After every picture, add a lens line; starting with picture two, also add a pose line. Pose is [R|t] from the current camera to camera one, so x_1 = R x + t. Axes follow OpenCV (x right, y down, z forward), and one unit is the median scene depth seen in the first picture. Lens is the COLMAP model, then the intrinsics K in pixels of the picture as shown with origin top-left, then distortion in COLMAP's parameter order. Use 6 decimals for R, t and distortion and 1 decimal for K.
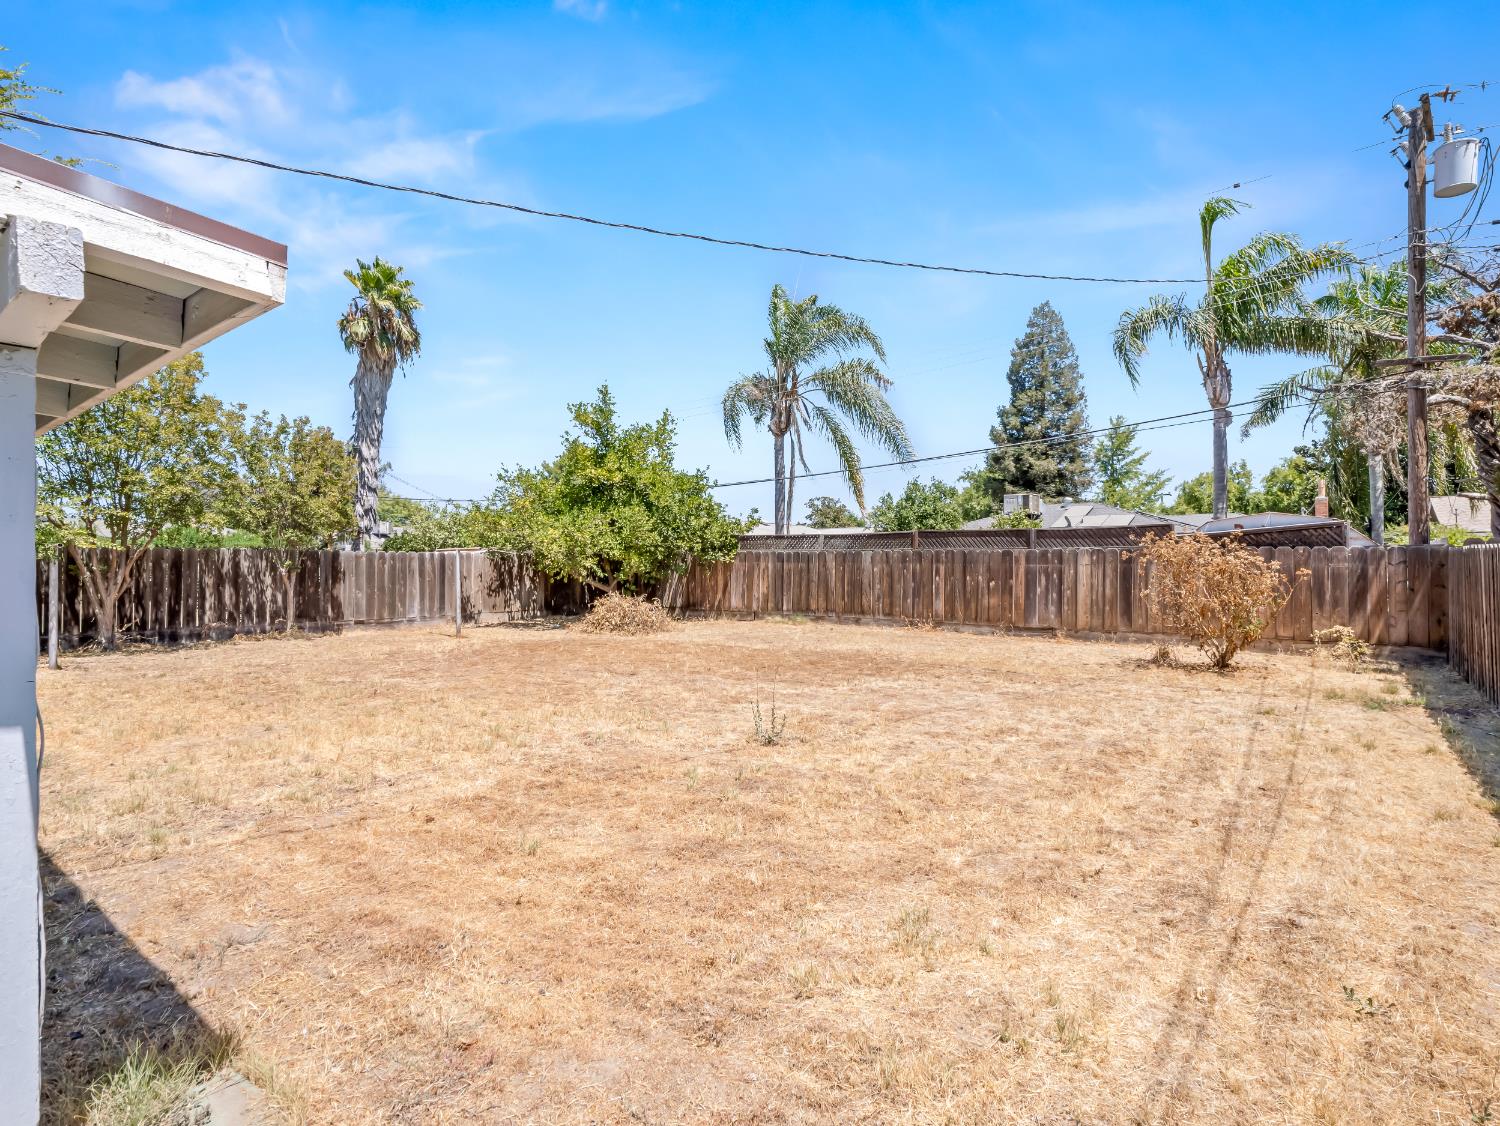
lens RADIAL K [[767.0, 0, 759.6], [0, 767.0, 563.0], [0, 0, 1]] dist [-0.005244, -0.001880]
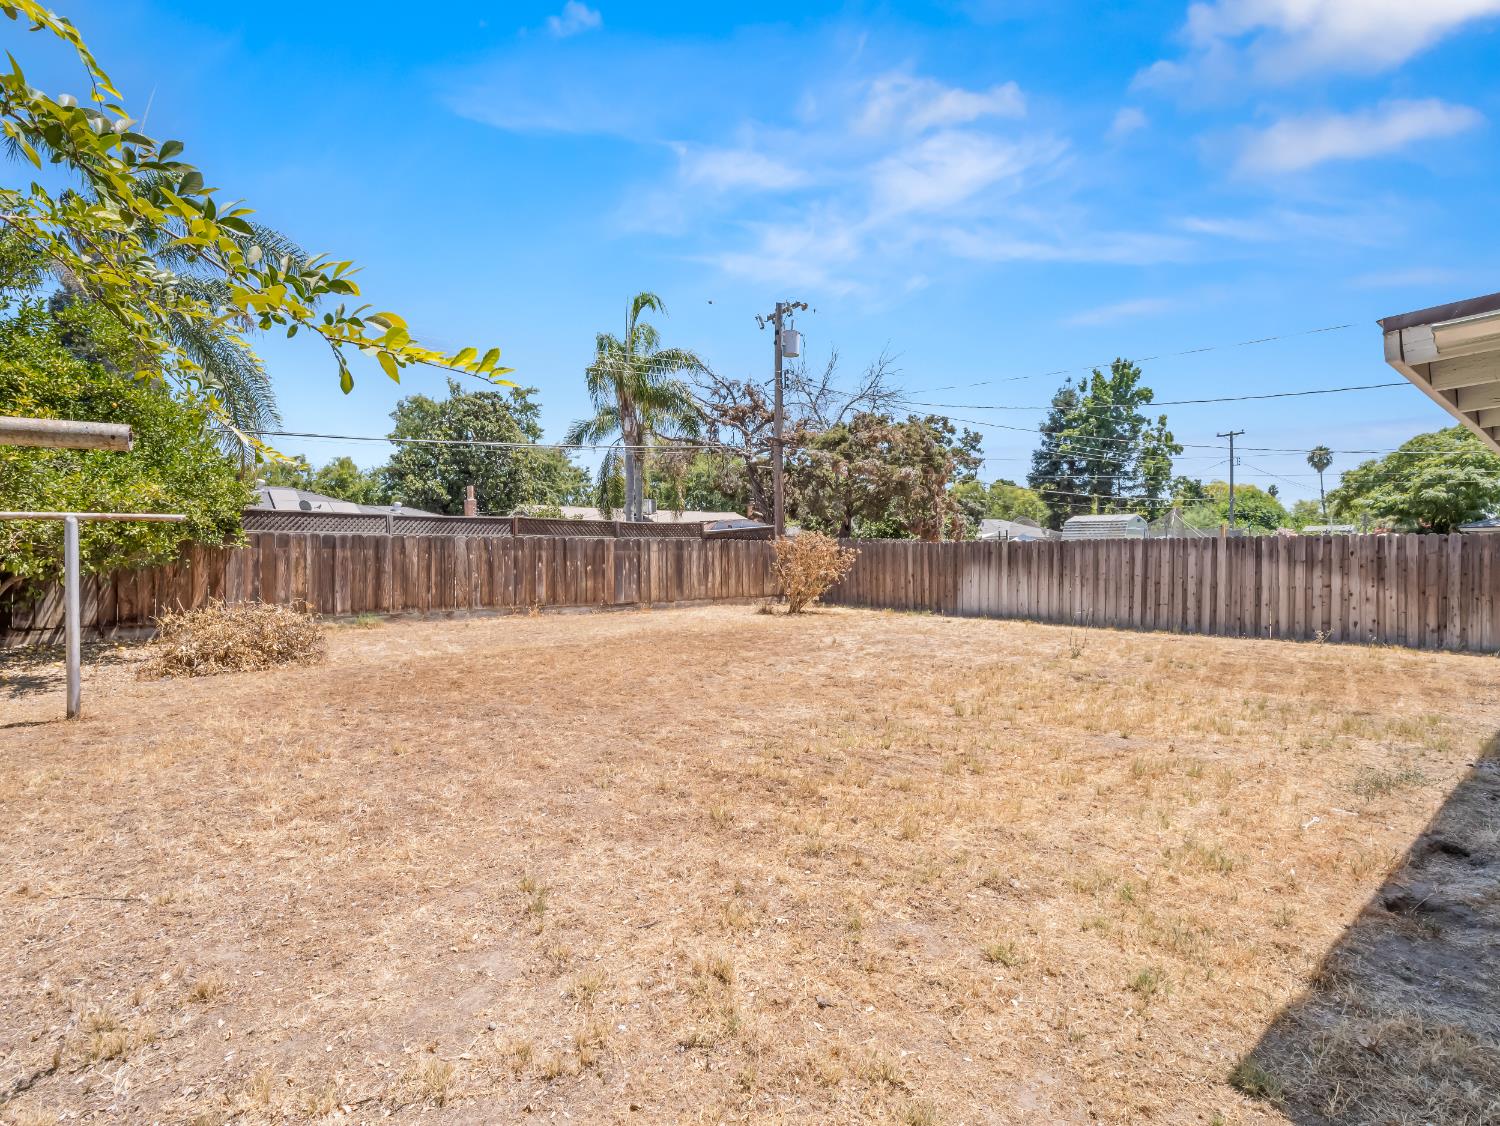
lens RADIAL K [[730.7, 0, 765.2], [0, 730.7, 556.2], [0, 0, 1]] dist [-0.011282, -0.001001]
pose [[0.240876, -0.002370, 0.970553, -0.619616], [0.006191, 0.999980, 0.000905, 0.009505], [-0.970536, 0.005790, 0.240886, 0.452348]]
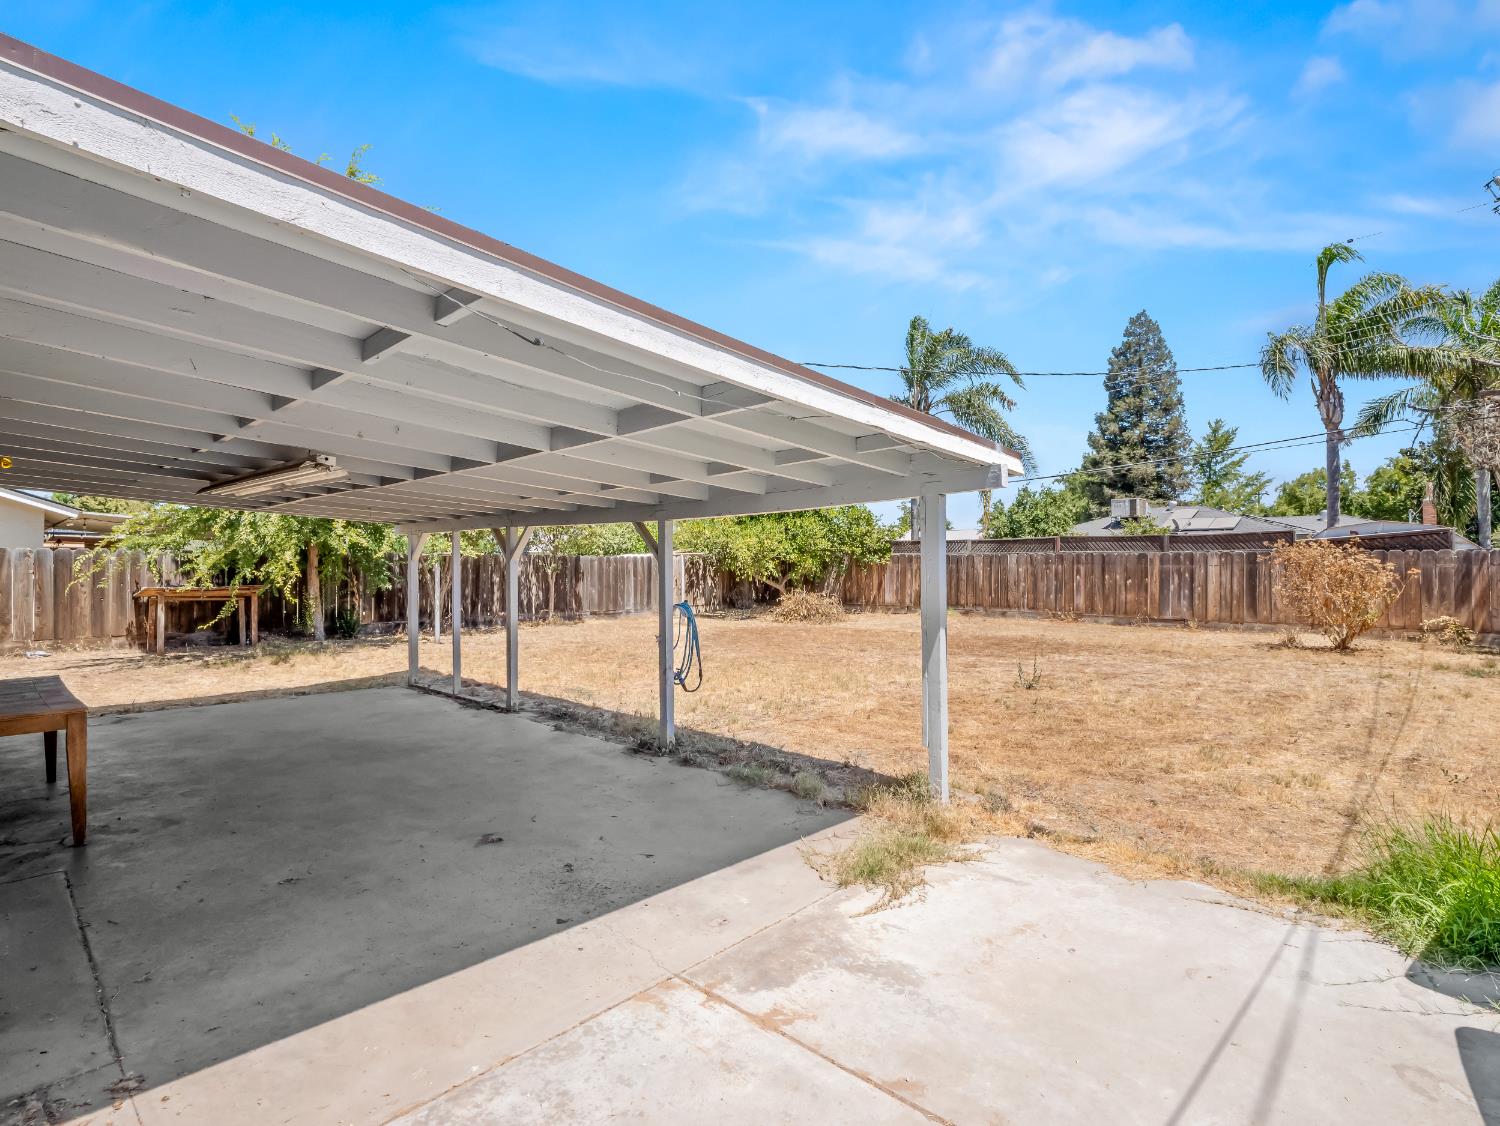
lens RADIAL K [[767.0, 0, 747.3], [0, 767.0, 562.1], [0, 0, 1]] dist [-0.005244, -0.001880]
pose [[0.995395, -0.003216, -0.095803, -0.154080], [0.003123, 0.999994, -0.001122, -0.003322], [0.095806, 0.000818, 0.995400, -0.209370]]
